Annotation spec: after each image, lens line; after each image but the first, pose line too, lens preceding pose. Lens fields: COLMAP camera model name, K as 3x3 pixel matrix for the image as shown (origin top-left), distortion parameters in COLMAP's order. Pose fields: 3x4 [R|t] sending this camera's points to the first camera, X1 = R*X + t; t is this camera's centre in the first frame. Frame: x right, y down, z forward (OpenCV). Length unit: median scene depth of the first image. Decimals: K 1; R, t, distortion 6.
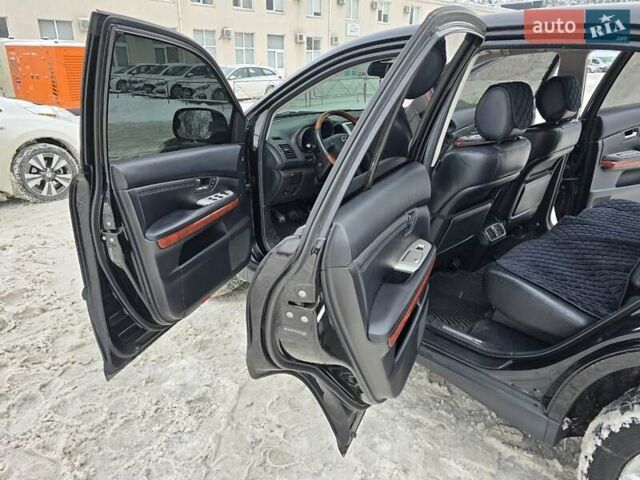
lens RADIAL K [[457.5, 0, 320.0], [0, 457.5, 240.0], [0, 0, 1]] dist [0.068515, -0.062394]
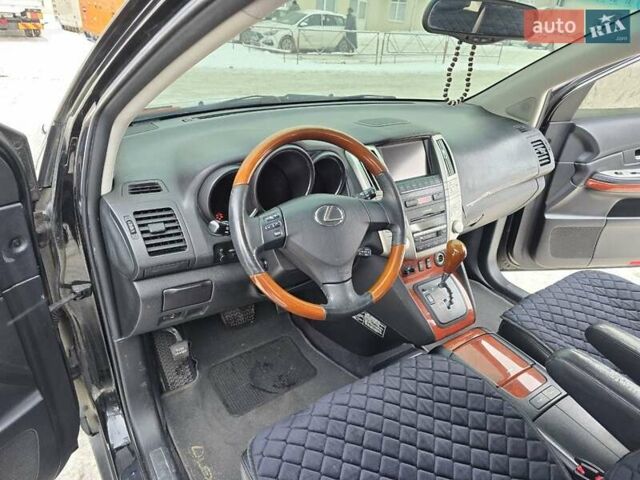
lens RADIAL K [[429.8, 0, 322.4], [0, 429.8, 237.0], [0, 0, 1]] dist [0.049353, -0.040948]
pose [[0.982963, 0.142147, -0.116522, 0.108258], [-0.128853, 0.985014, 0.114647, -0.284944], [0.131072, -0.097680, 0.986549, 0.802398]]
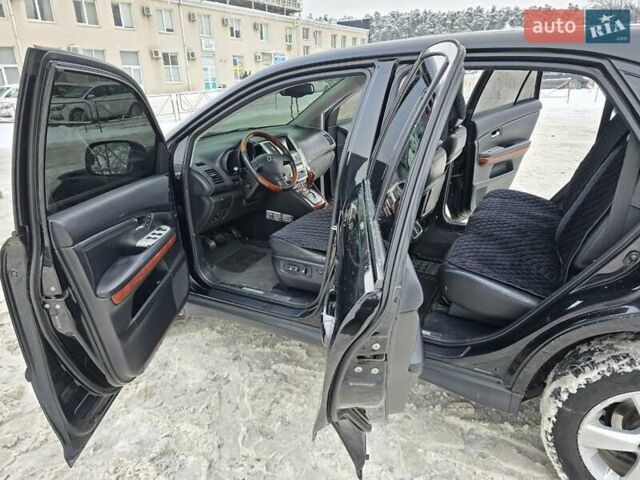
lens RADIAL K [[429.8, 0, 322.4], [0, 429.8, 237.0], [0, 0, 1]] dist [0.049353, -0.040948]
pose [[0.952432, -0.137152, 0.272143, -0.140574], [0.139334, 0.990180, 0.011387, -0.051895], [-0.271032, 0.027073, 0.962190, 0.067658]]
